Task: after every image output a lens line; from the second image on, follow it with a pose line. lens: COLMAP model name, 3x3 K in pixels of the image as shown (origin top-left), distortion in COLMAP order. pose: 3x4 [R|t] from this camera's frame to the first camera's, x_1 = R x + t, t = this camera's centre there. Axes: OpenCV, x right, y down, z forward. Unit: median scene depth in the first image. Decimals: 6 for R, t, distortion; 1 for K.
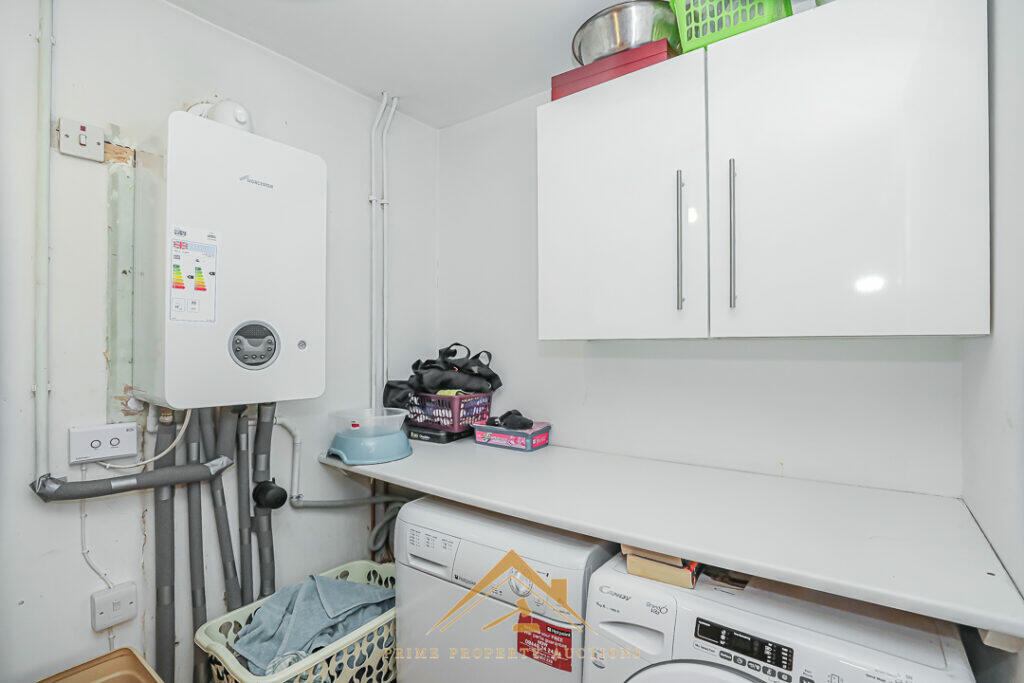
lens RADIAL K [[479.3, 0, 512.0], [0, 479.3, 341.5], [0, 0, 1]] dist [-0.032606, 0.000533]
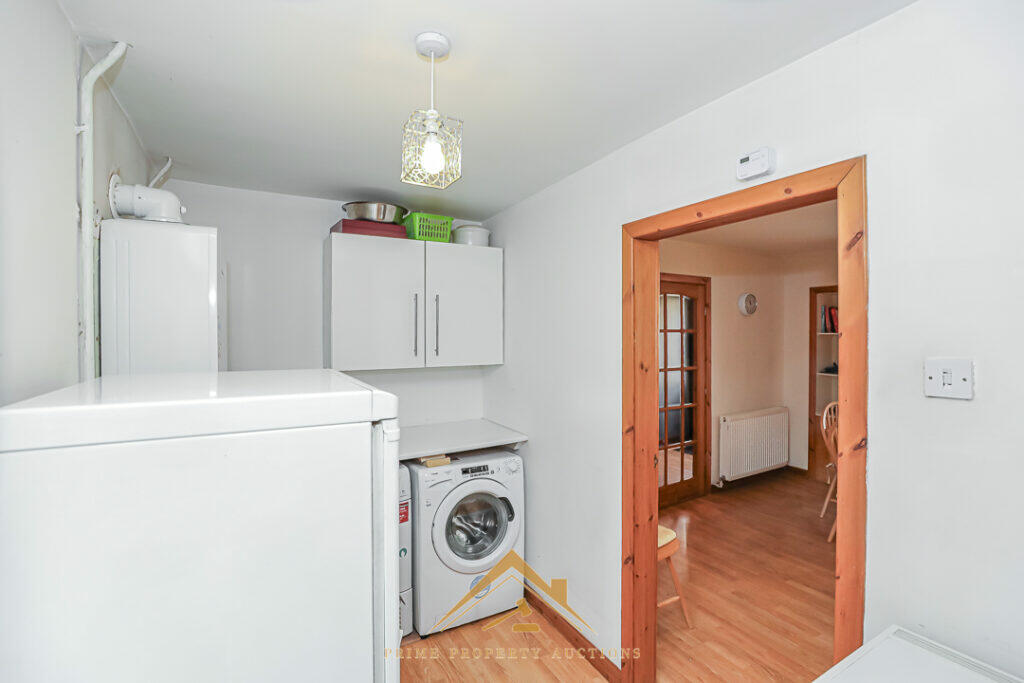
lens RADIAL K [[479.3, 0, 512.0], [0, 479.3, 341.5], [0, 0, 1]] dist [-0.032606, 0.000533]
pose [[0.394272, -0.002598, 0.918990, -1.617822], [0.001083, 0.999997, 0.002362, -0.144672], [-0.918993, 0.000065, 0.394274, -0.322622]]
